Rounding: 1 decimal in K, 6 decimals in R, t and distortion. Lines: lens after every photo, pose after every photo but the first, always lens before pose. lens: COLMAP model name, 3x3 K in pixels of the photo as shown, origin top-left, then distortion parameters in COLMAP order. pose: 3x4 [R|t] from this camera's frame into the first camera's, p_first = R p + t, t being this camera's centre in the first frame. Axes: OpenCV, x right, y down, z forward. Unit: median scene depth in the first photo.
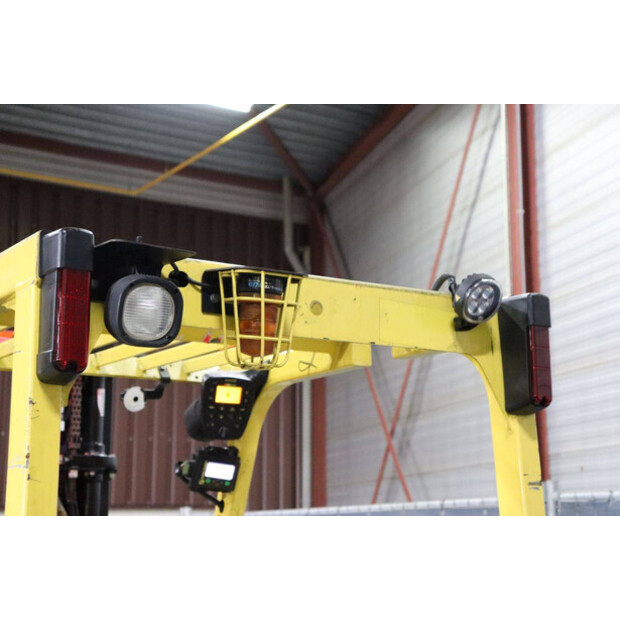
lens RADIAL K [[1173.4, 0, 306.1], [0, 1173.4, 312.1], [0, 0, 1]] dist [0.245129, 0.000000]
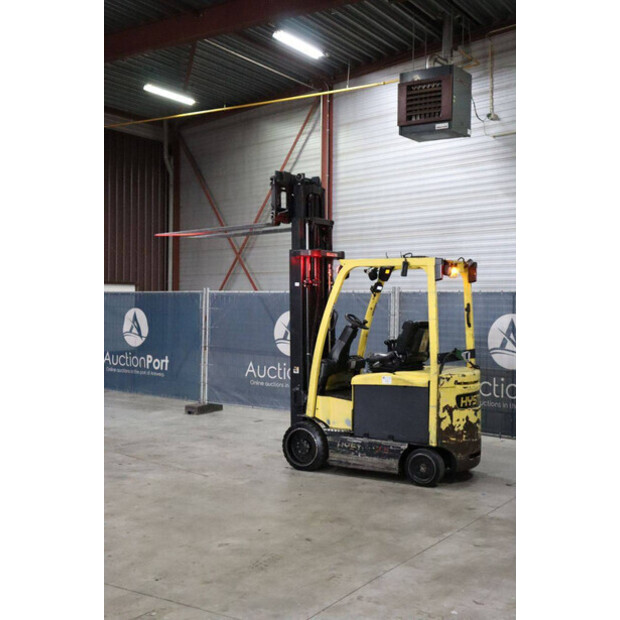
lens RADIAL K [[810.6, 0, 319.5], [0, 810.6, 303.1], [0, 0, 1]] dist [0.054972, 0.000000]
pose [[0.900885, 0.010103, 0.433940, -0.664994], [-0.094186, 0.980459, 0.172709, -0.130355], [-0.423716, -0.196462, 0.884233, -0.666138]]
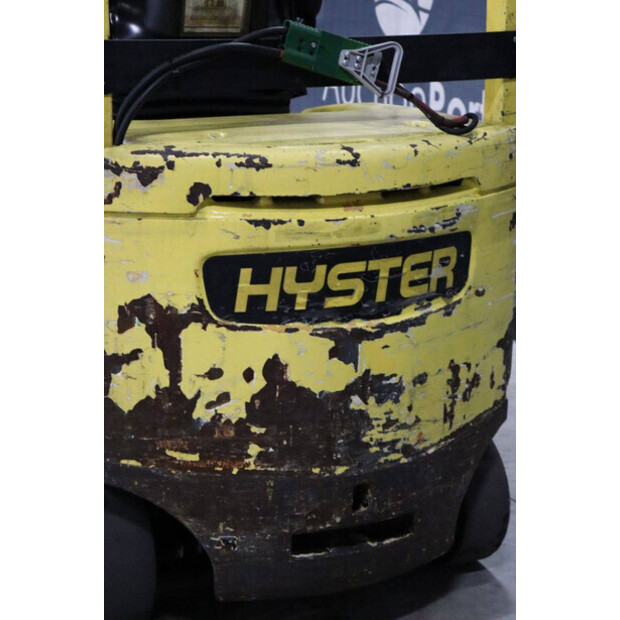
lens RADIAL K [[1473.3, 0, 310.5], [0, 1473.3, 315.4], [0, 0, 1]] dist [0.413597, 0.000000]
pose [[0.995264, 0.045950, -0.085667, 0.043589], [-0.004603, 0.902527, 0.430609, 0.001917], [0.097103, -0.428175, 0.898464, -0.171061]]
